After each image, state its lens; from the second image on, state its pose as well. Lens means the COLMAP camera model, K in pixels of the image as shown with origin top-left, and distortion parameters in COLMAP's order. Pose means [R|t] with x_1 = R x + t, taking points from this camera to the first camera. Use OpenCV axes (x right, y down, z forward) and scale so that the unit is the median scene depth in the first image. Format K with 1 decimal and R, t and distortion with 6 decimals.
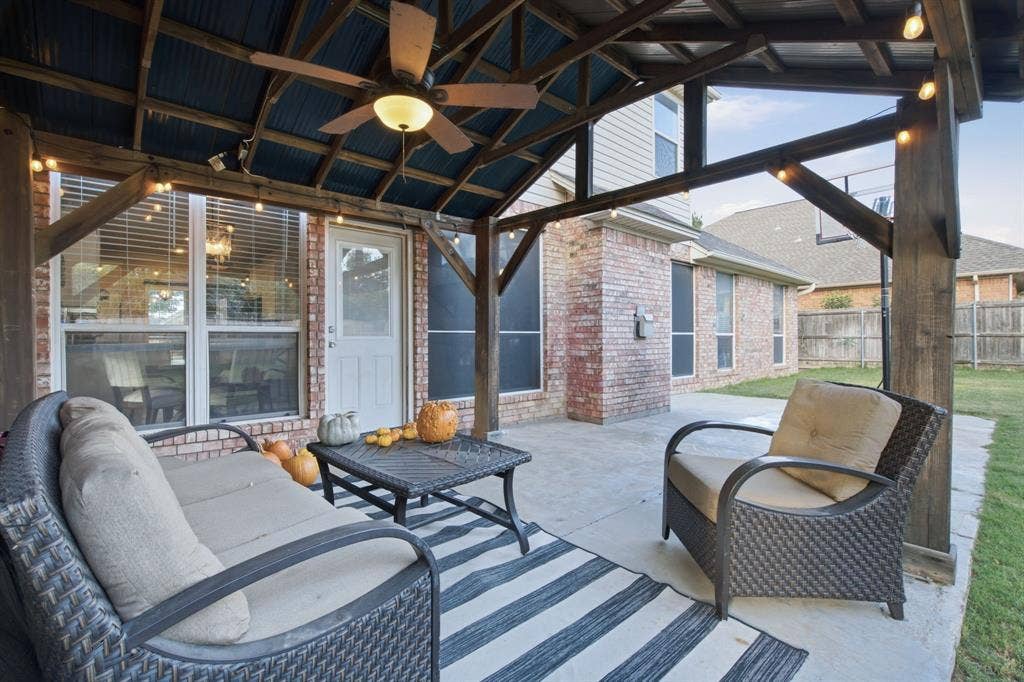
lens RADIAL K [[464.4, 0, 509.8], [0, 464.4, 338.5], [0, 0, 1]] dist [0.001883, 0.000174]
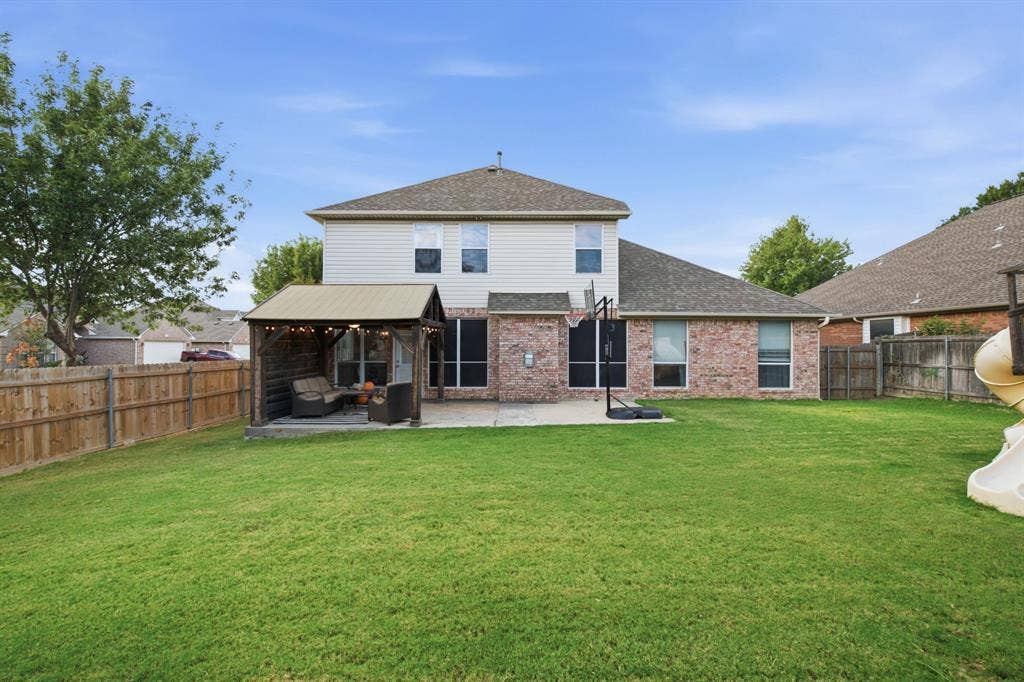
lens RADIAL K [[464.4, 0, 509.8], [0, 464.4, 338.5], [0, 0, 1]] dist [0.001883, 0.000174]
pose [[0.741013, -0.010825, -0.671403, 0.823578], [-0.004440, 0.999769, -0.021020, -0.040801], [0.671476, 0.018557, 0.740794, -0.301957]]
